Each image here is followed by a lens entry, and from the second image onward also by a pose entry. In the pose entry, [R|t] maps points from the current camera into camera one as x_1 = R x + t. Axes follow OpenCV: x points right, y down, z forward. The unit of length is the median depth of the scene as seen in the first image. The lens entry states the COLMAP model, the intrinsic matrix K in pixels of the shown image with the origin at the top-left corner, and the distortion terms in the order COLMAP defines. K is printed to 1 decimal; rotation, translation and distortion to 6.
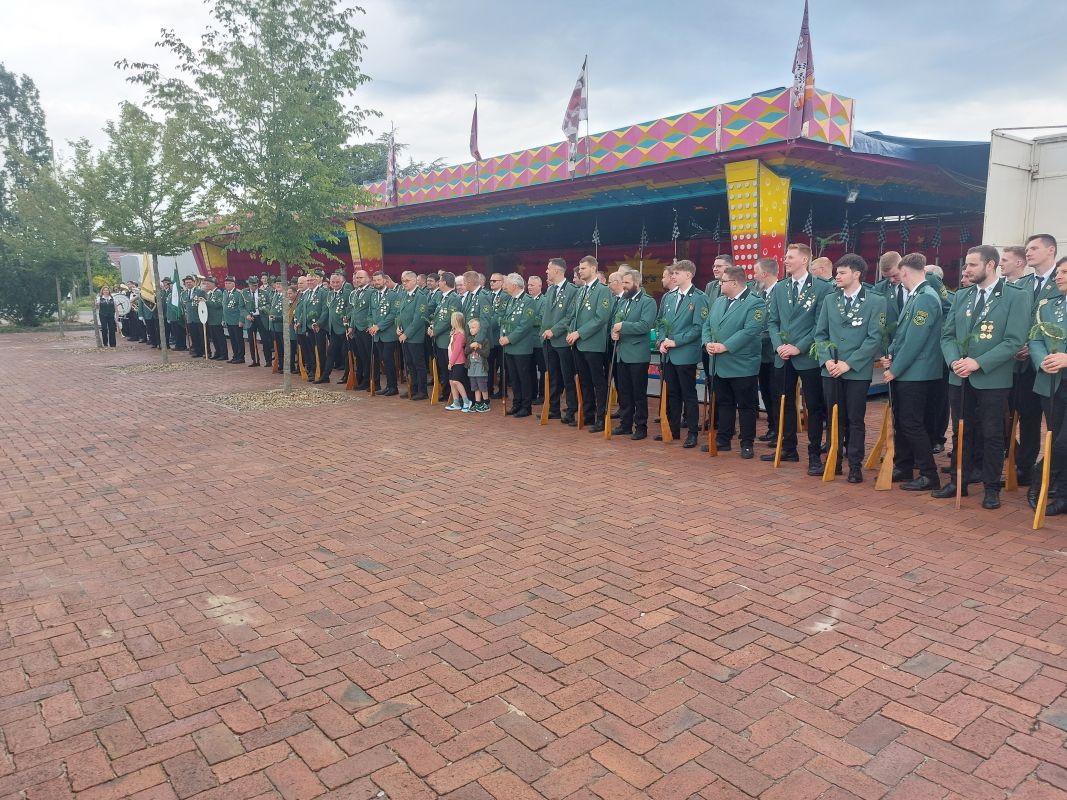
lens RADIAL K [[784.6, 0, 534.9], [0, 784.6, 433.4], [0, 0, 1]] dist [0.028195, -0.015259]
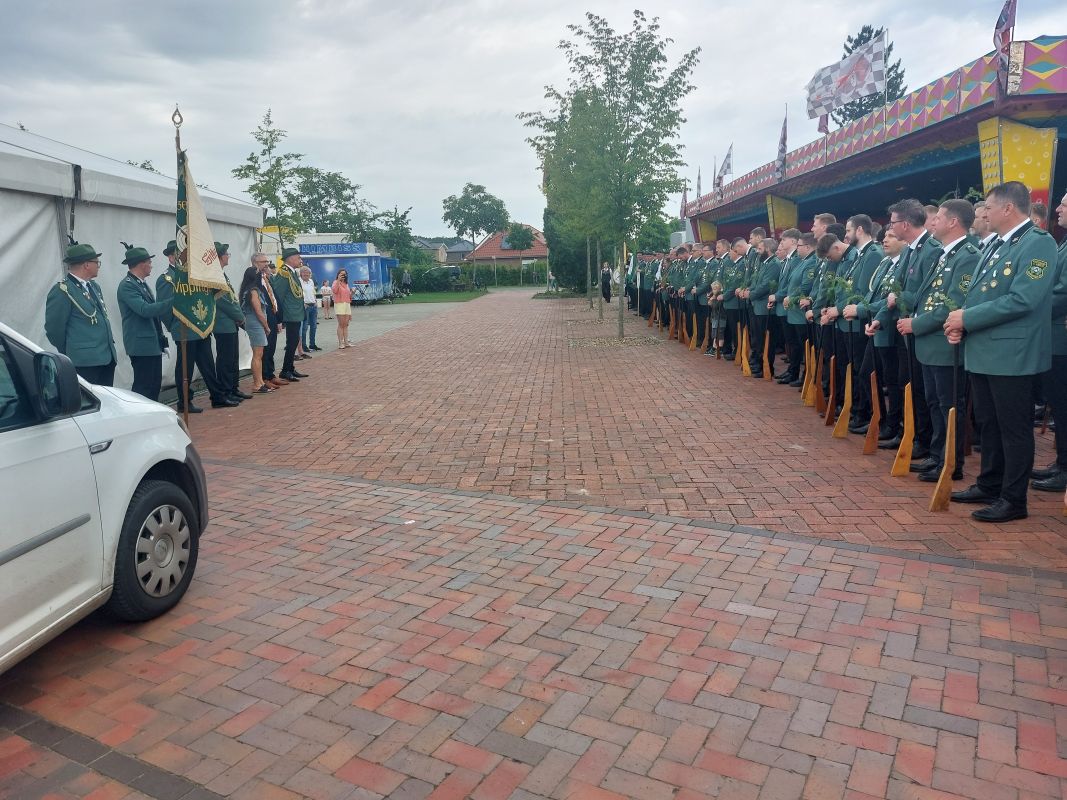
lens RADIAL K [[809.3, 0, 509.7], [0, 809.3, 422.8], [0, 0, 1]] dist [0.048862, -0.049576]
pose [[0.738700, 0.110825, -0.664861, 0.521832], [-0.098569, 0.993548, 0.056098, 0.034072], [0.666788, 0.024095, 0.744858, -0.152422]]
